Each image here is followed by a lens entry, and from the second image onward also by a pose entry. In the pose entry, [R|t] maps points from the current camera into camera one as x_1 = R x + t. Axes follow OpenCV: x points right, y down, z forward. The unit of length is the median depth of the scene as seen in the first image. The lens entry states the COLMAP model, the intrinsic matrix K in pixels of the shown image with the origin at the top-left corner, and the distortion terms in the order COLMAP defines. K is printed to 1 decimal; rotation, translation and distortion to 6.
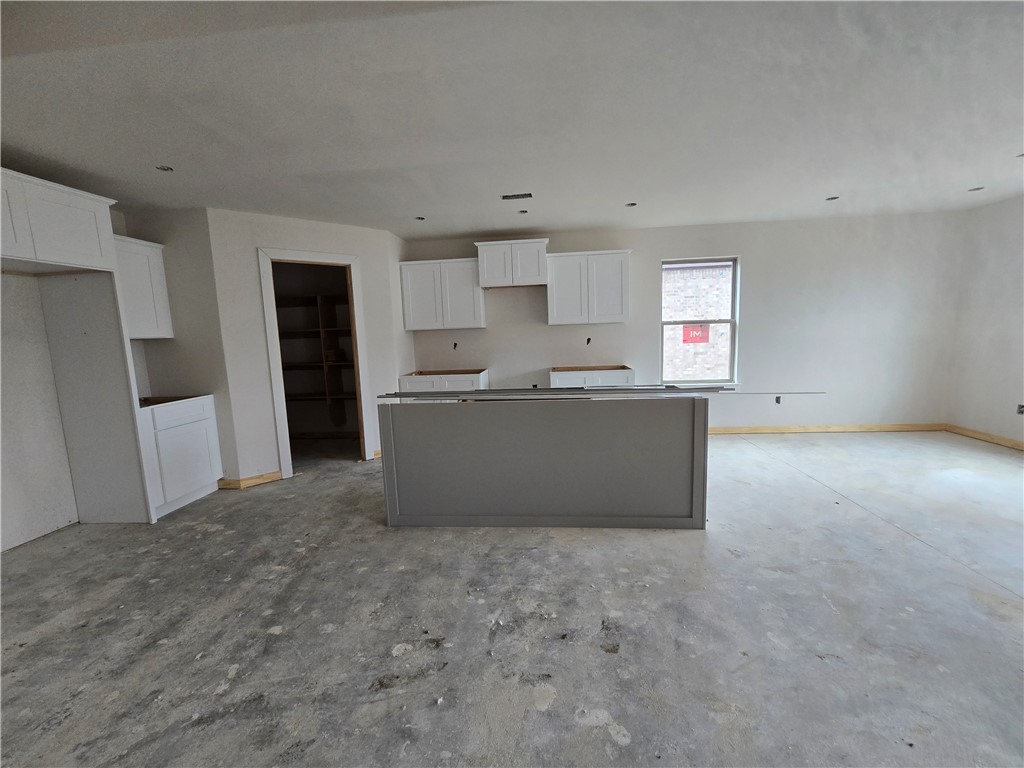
lens RADIAL K [[420.5, 0, 512.7], [0, 420.5, 382.9], [0, 0, 1]] dist [-0.000665, 0.000034]
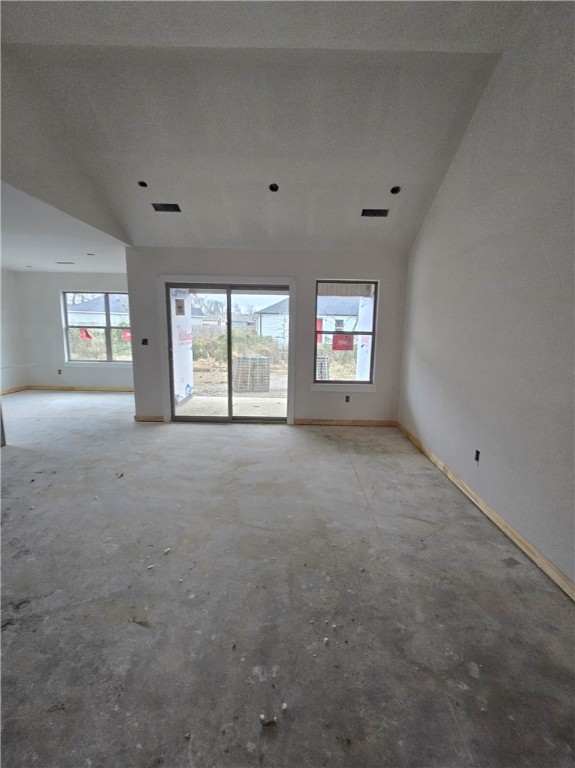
lens RADIAL K [[350.4, 0, 300.2], [0, 350.4, 387.6], [0, 0, 1]] dist [0.001547, 0.000399]
pose [[-0.097692, -0.127971, 0.986955, -0.746293], [0.105593, 0.984768, 0.138139, 0.023513], [-0.989599, 0.117711, -0.082691, -0.096121]]
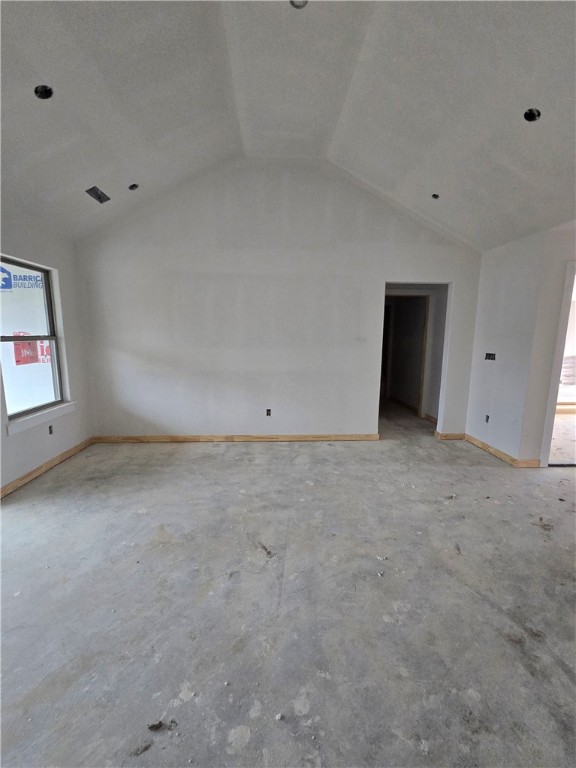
lens RADIAL K [[315.3, 0, 289.2], [0, 315.3, 380.0], [0, 0, 1]] dist [-0.000665, 0.000034]
pose [[-0.990645, 0.047391, -0.127968, -0.010526], [0.011512, 0.963441, 0.267674, -0.083276], [0.135975, 0.263697, -0.954974, 0.486537]]
